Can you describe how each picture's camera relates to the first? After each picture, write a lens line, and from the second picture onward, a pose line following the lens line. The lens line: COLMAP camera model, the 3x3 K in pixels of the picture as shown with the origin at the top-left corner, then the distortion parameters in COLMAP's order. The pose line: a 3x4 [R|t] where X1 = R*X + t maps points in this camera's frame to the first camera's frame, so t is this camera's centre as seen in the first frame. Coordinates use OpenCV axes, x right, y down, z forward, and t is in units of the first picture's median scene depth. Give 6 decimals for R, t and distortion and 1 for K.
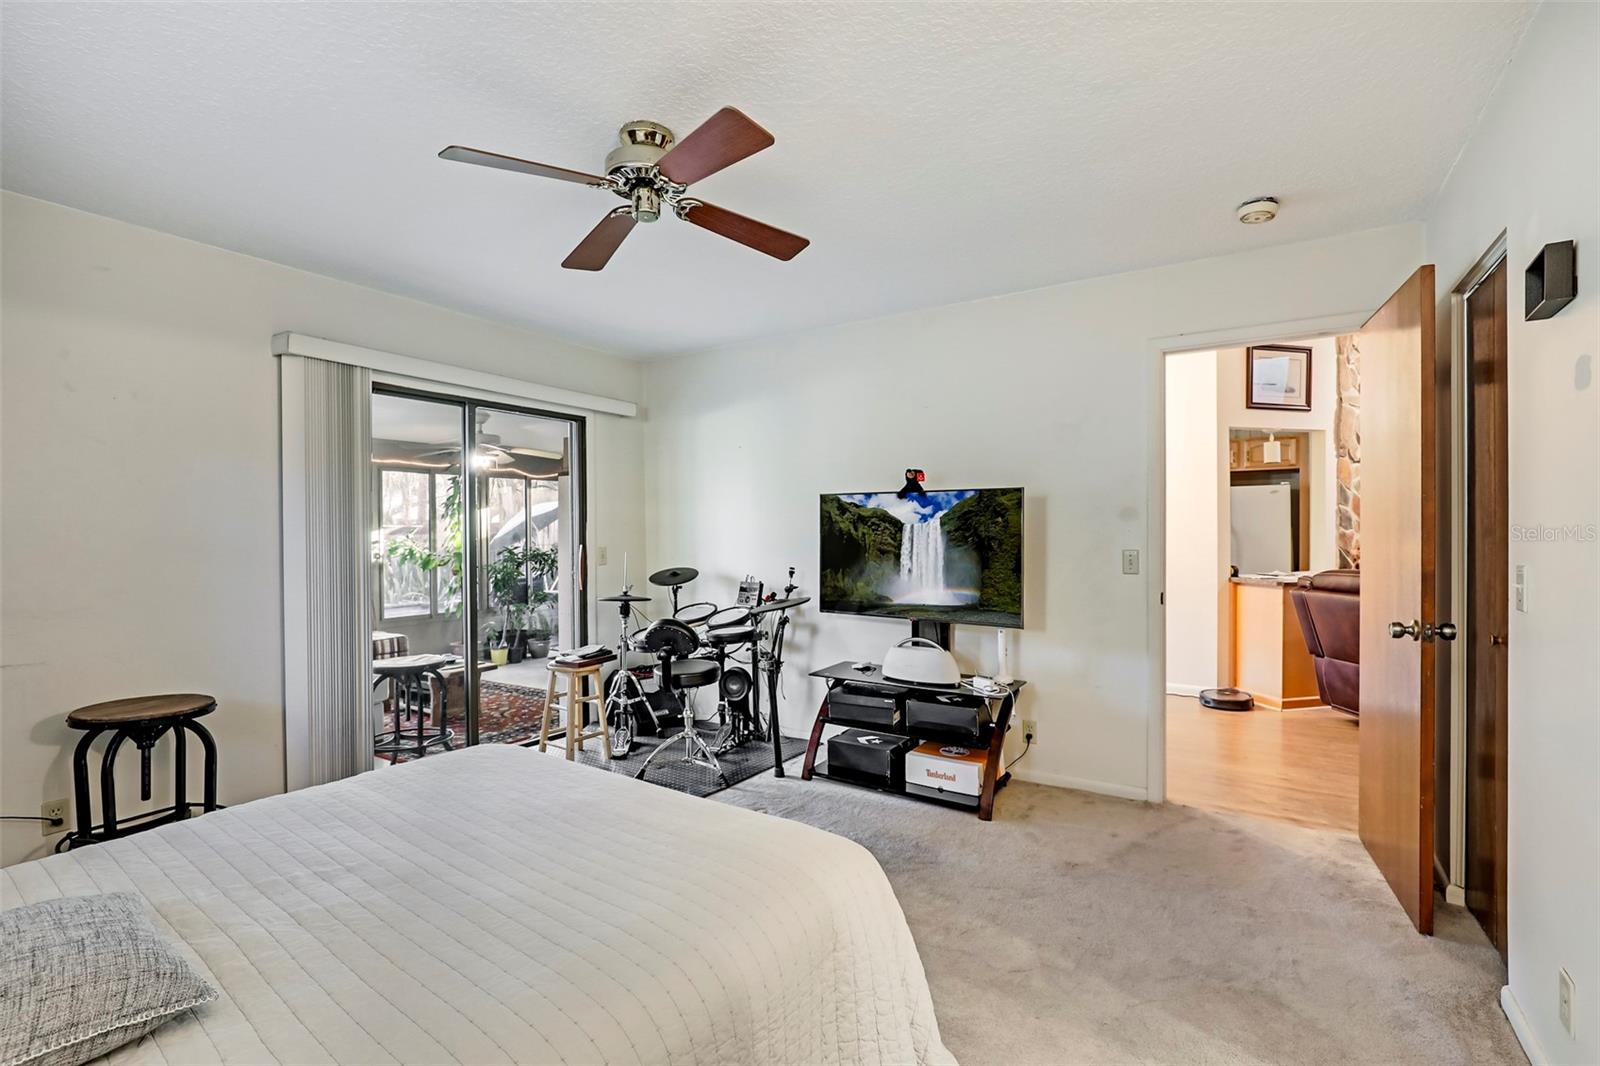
lens RADIAL K [[703.0, 0, 800.0], [0, 703.0, 533.0], [0, 0, 1]] dist [-0.030092, 0.000198]
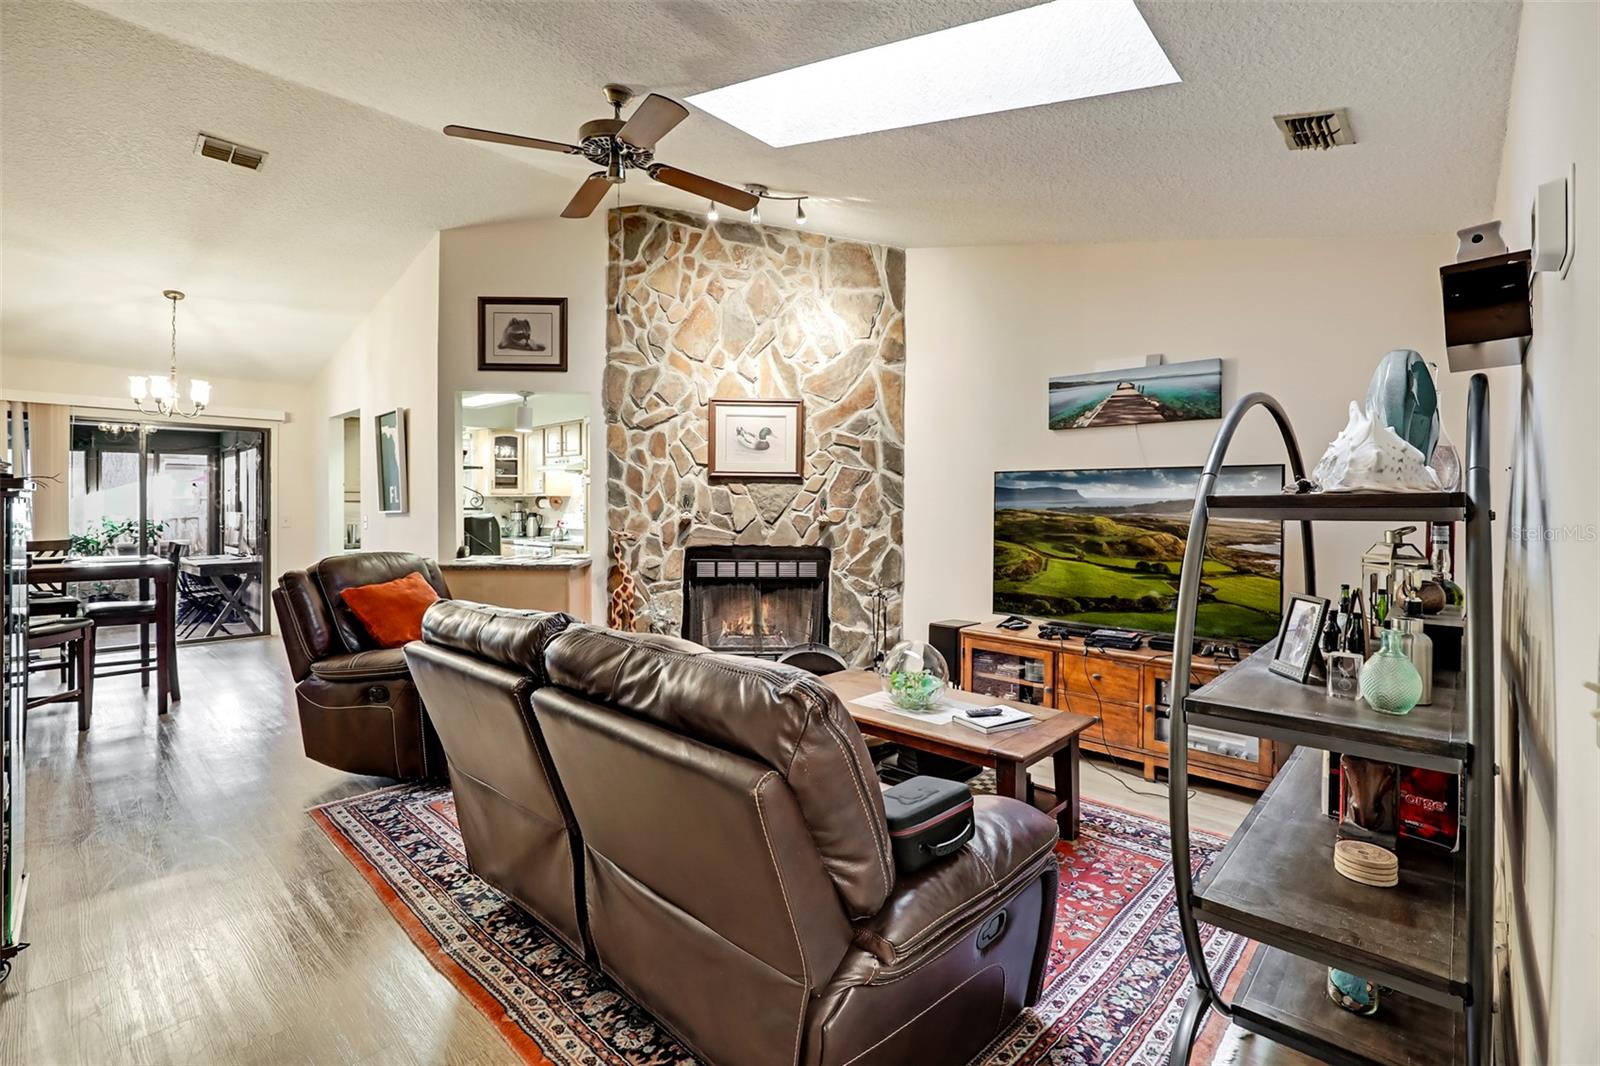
lens RADIAL K [[738.3, 0, 795.4], [0, 738.3, 501.4], [0, 0, 1]] dist [-0.001094, 0.000023]
pose [[0.983643, 0.009923, -0.179857, 1.179616], [-0.011211, 0.999918, -0.006146, -0.008007], [0.179781, 0.008062, 0.983674, 0.128455]]
